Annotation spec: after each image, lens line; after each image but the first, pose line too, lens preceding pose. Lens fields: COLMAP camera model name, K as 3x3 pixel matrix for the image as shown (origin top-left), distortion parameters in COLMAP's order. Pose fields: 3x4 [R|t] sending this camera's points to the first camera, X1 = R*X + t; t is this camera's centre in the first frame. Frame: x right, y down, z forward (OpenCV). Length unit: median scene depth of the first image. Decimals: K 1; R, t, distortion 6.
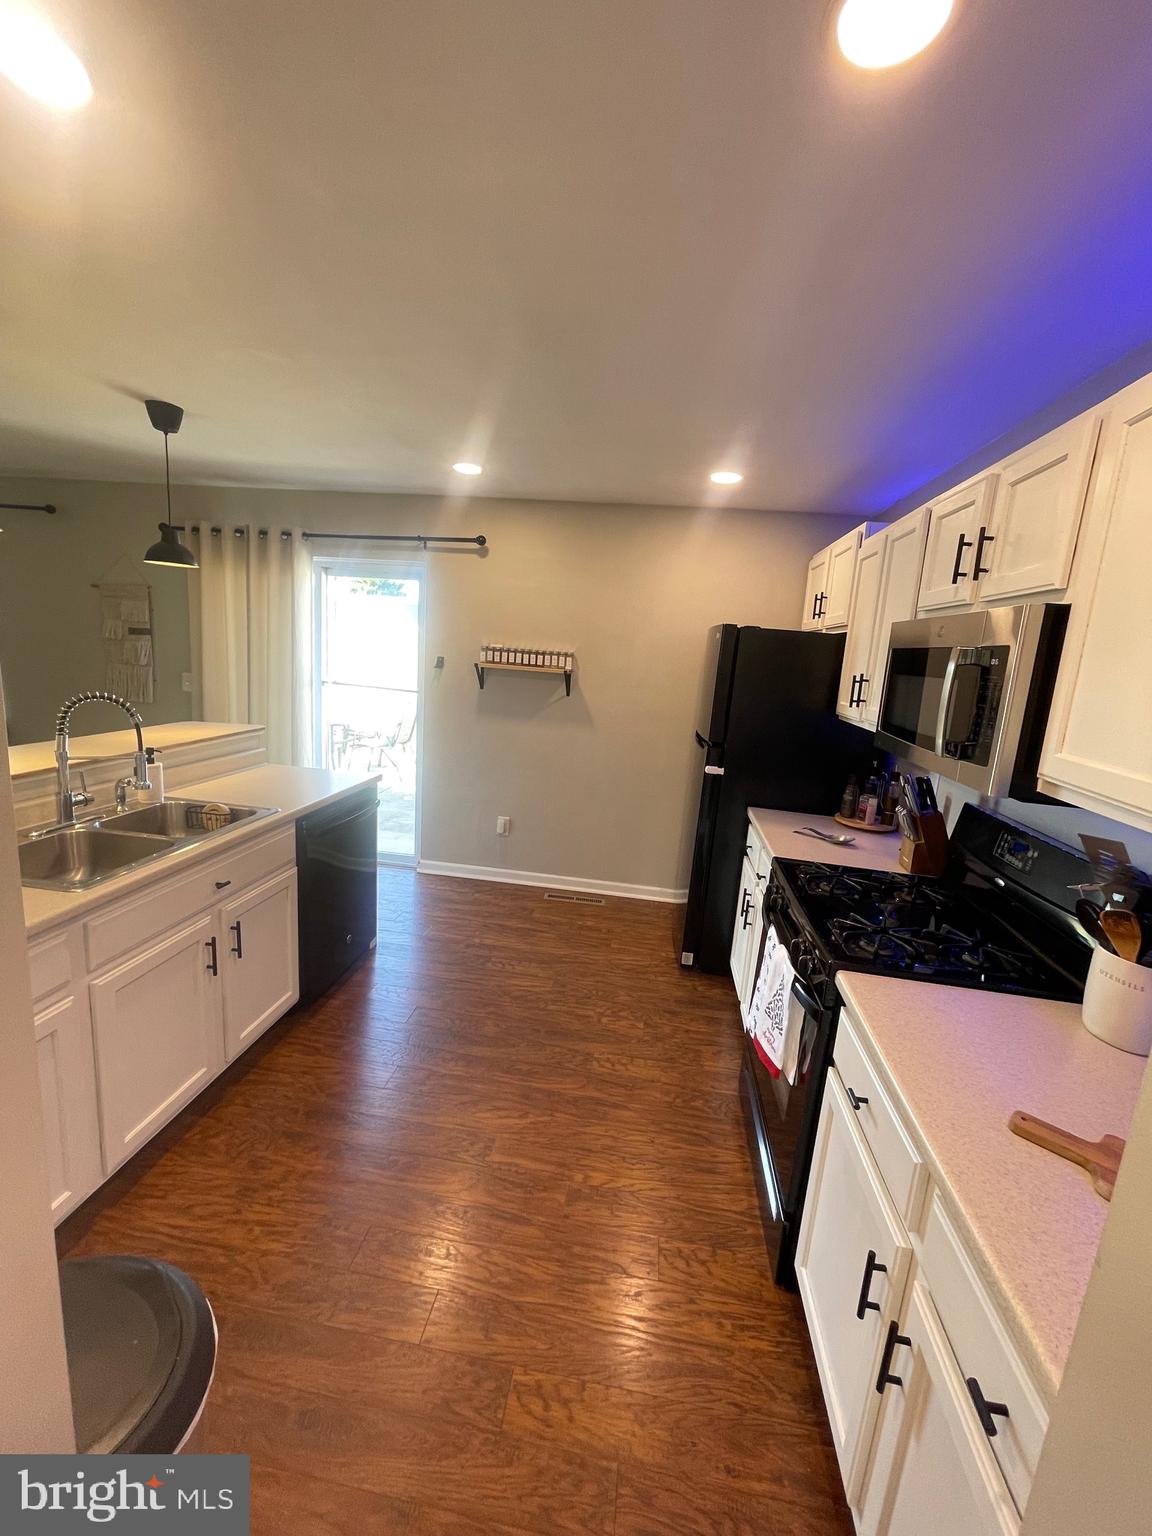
lens RADIAL K [[639.3, 0, 577.5], [0, 639.3, 760.6], [0, 0, 1]] dist [0.004201, -0.001829]
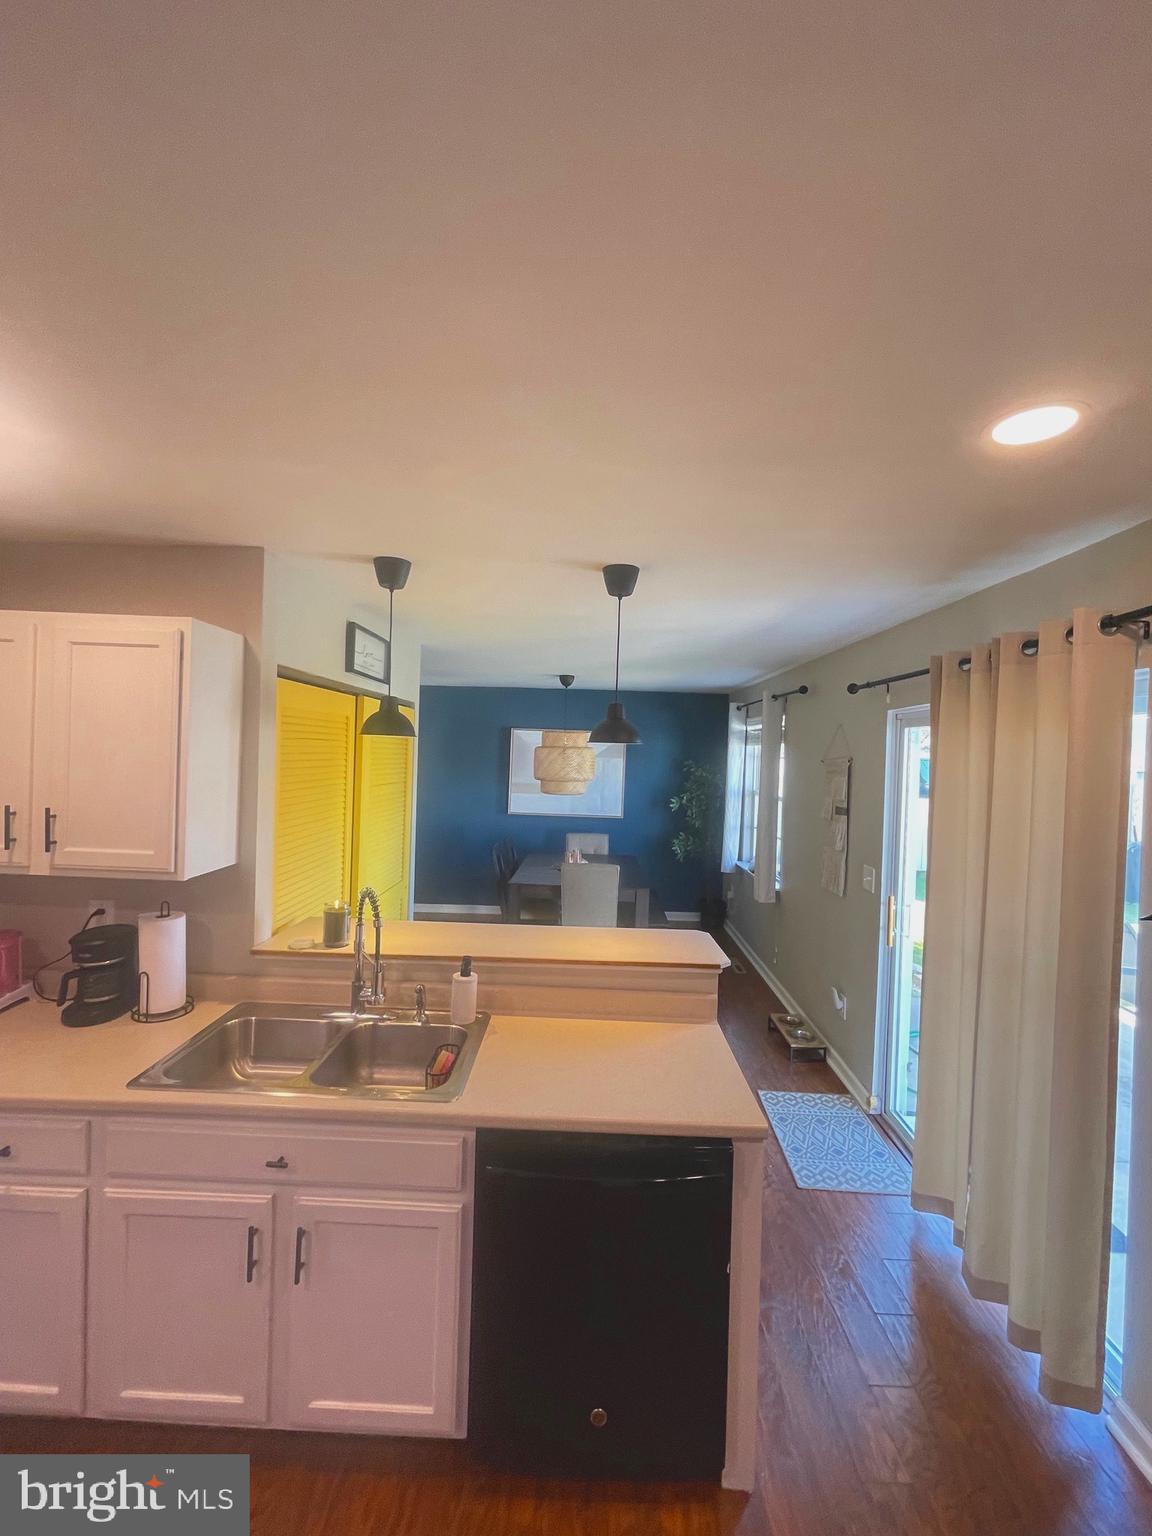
lens RADIAL K [[639.3, 0, 570.9], [0, 639.3, 761.1], [0, 0, 1]] dist [0.004201, -0.001829]
pose [[0.118472, -0.054896, -0.991439, 0.239022], [-0.191604, 0.978441, -0.077072, -0.254346], [0.974296, 0.199095, 0.105400, 1.056506]]
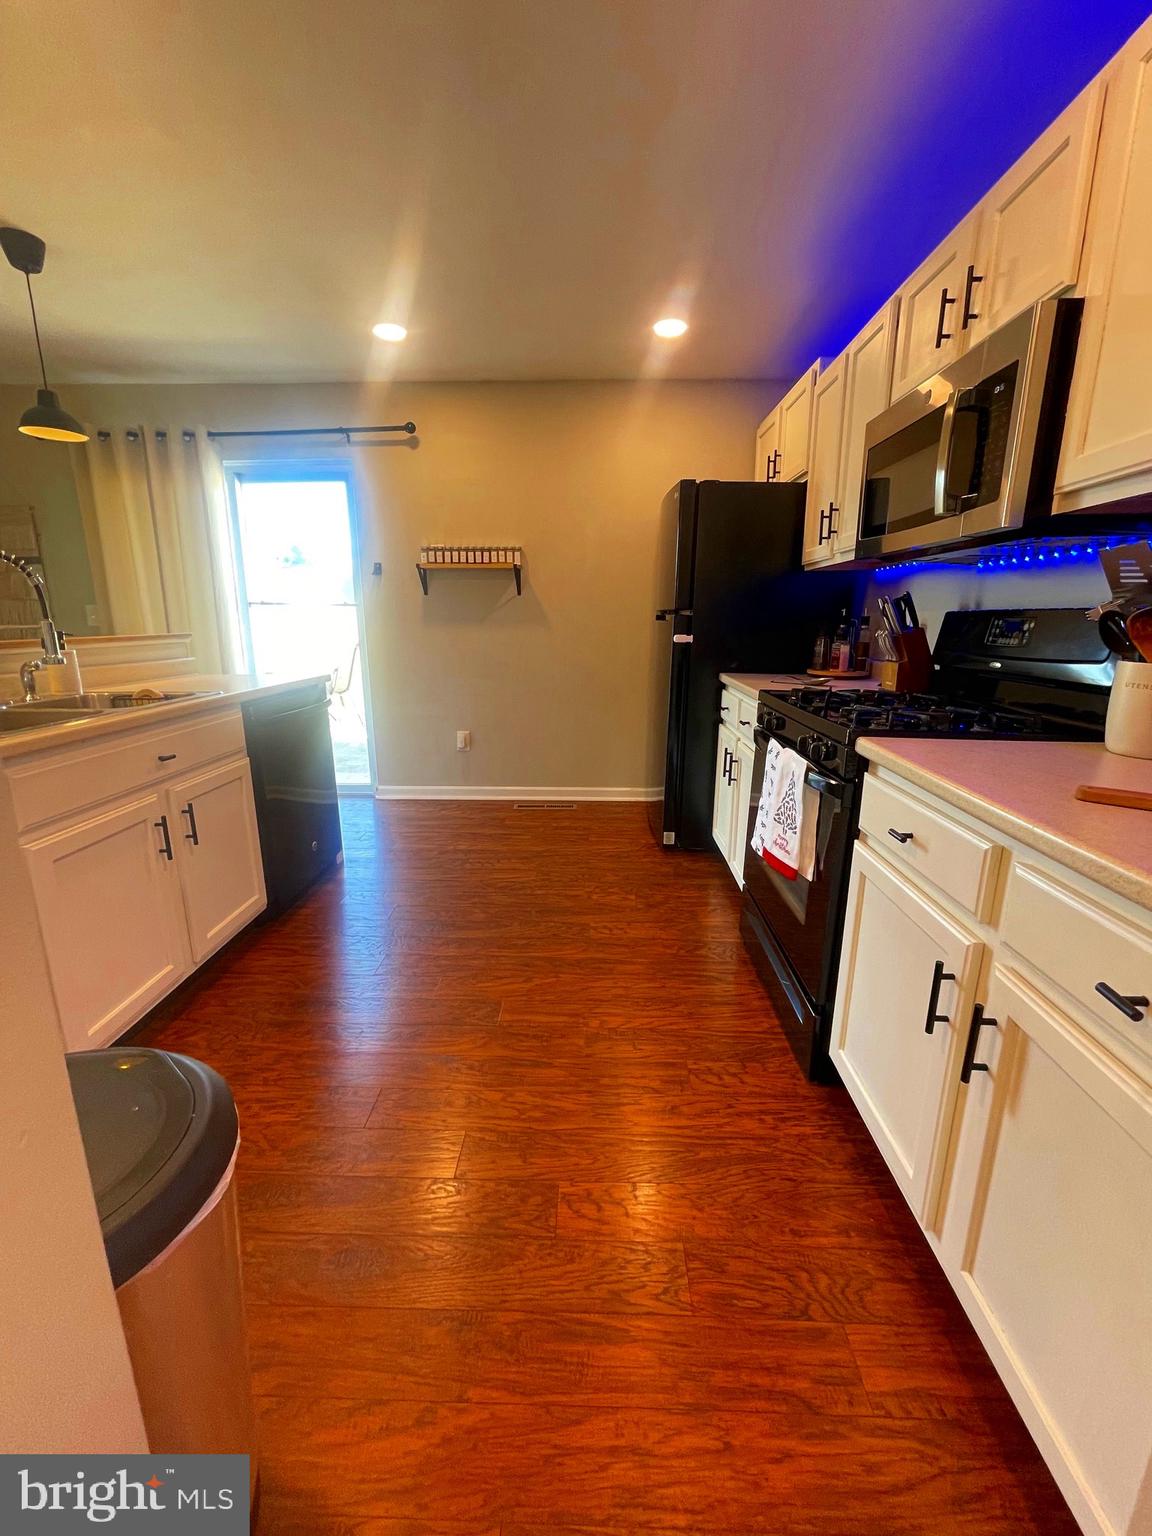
lens RADIAL K [[639.3, 0, 580.3], [0, 639.3, 765.2], [0, 0, 1]] dist [0.004201, -0.001829]
pose [[0.991498, -0.092603, 0.091410, -0.062483], [0.087403, 0.994404, 0.059345, 0.181759], [-0.096394, -0.050851, 0.994043, 0.058709]]
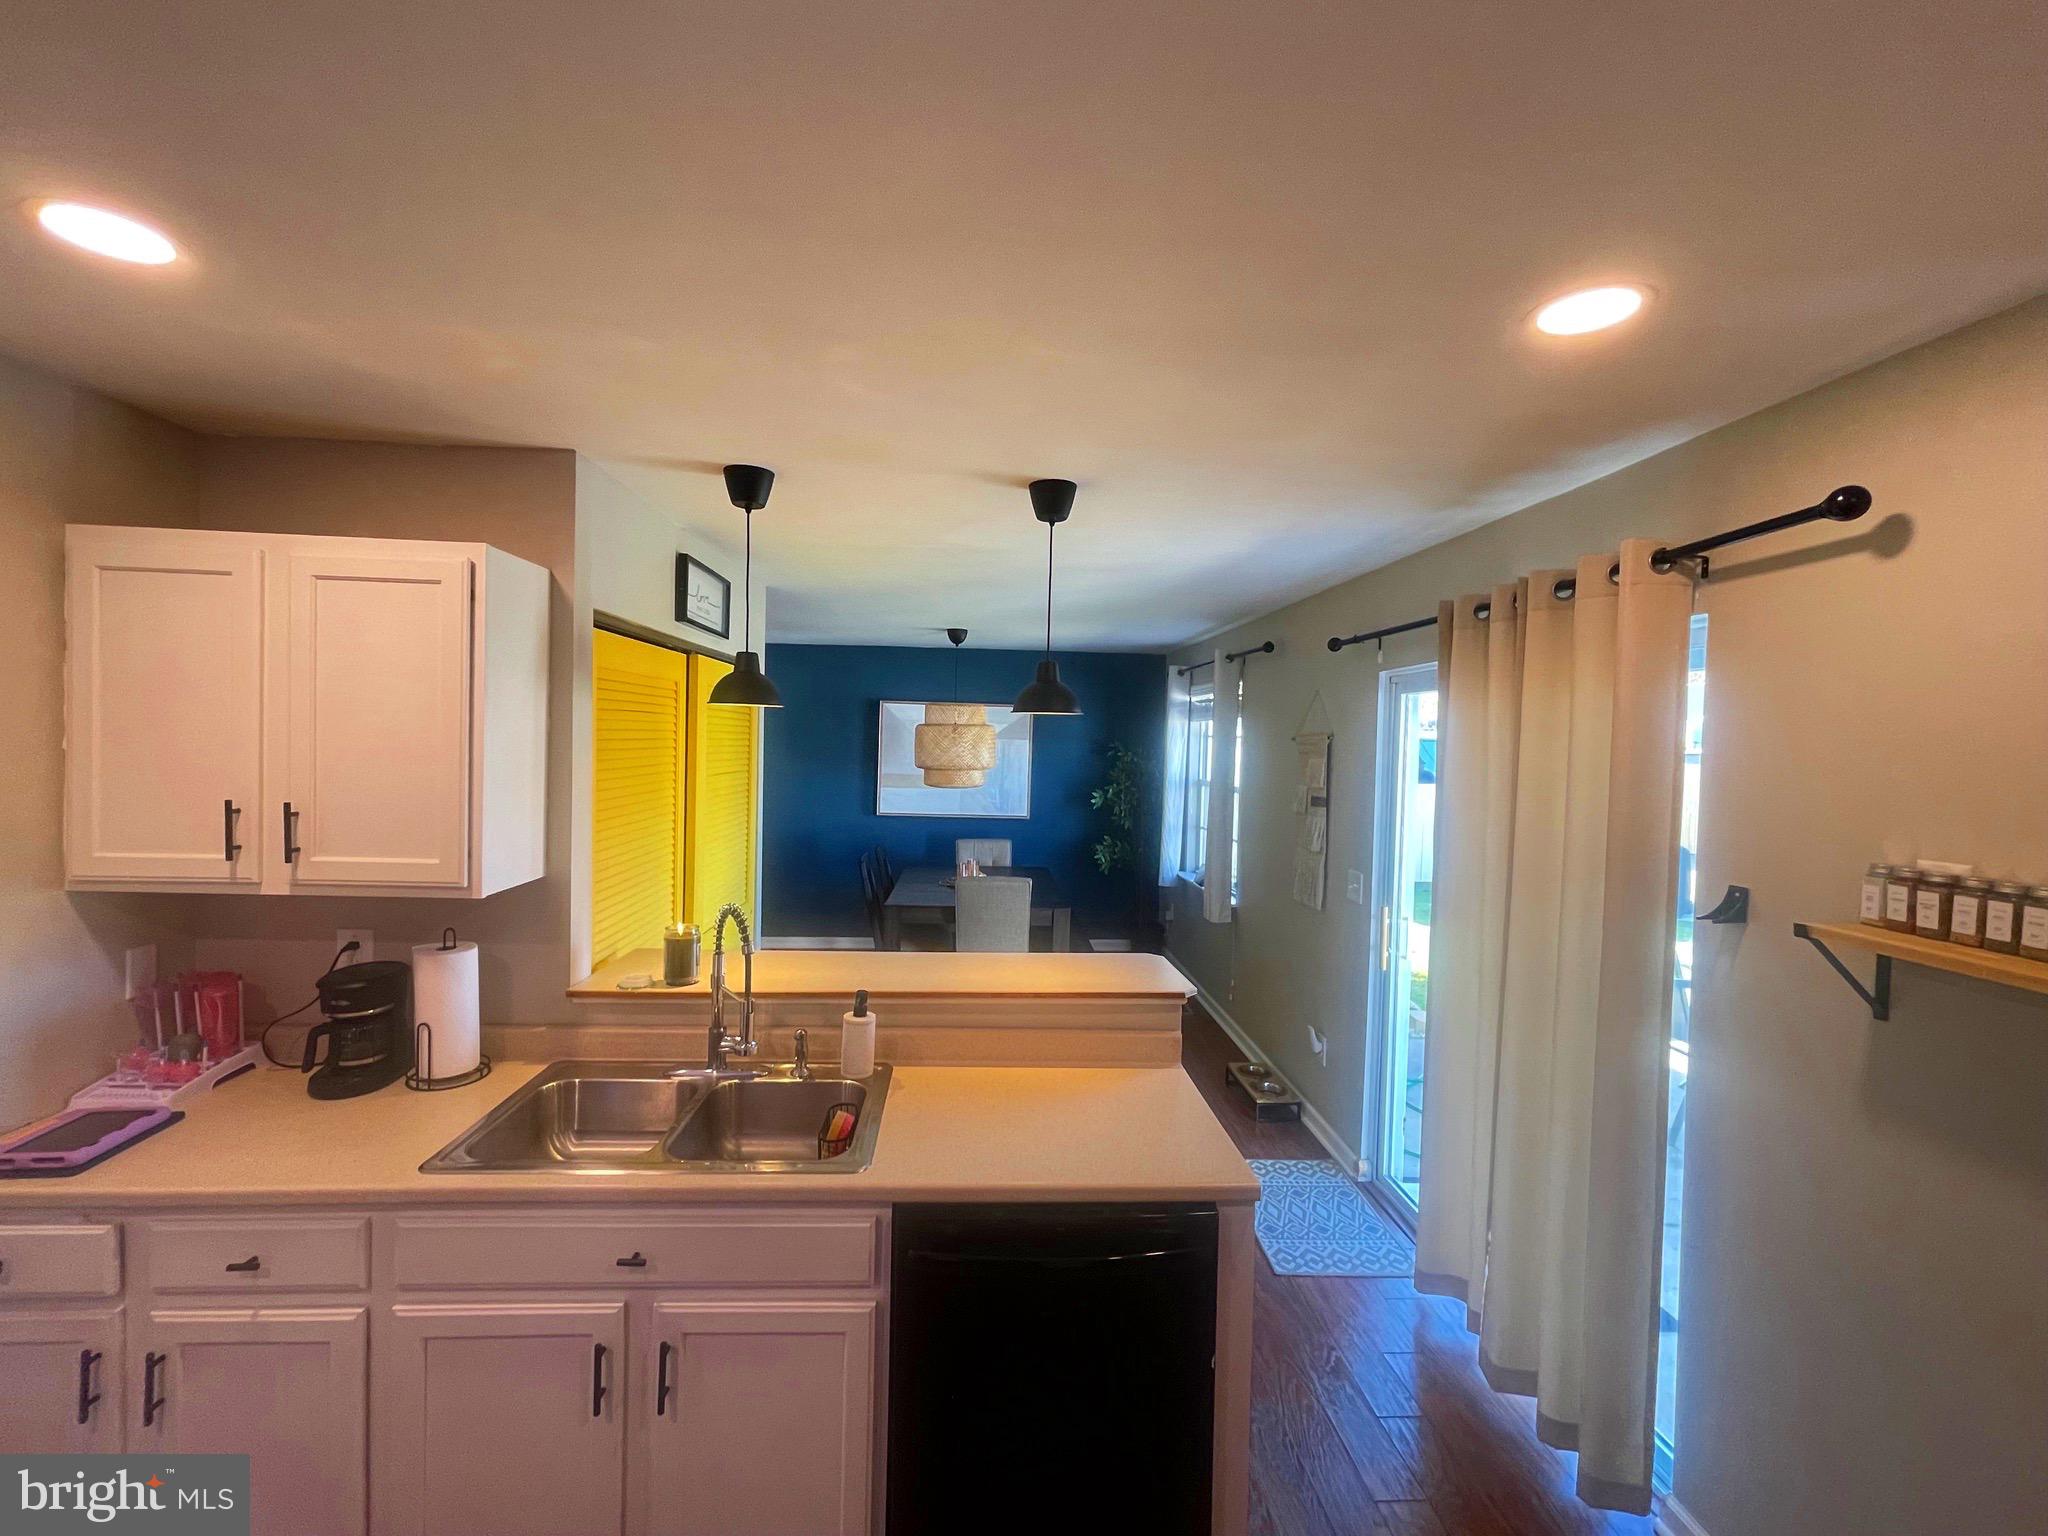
lens RADIAL K [[852.4, 0, 1001.9], [0, 852.4, 762.9], [0, 0, 1]] dist [0.004201, -0.001829]
pose [[0.184272, -0.038644, -0.982115, 0.255121], [-0.178085, 0.981375, -0.072028, -0.228205], [0.966607, 0.188173, 0.173958, 1.002246]]
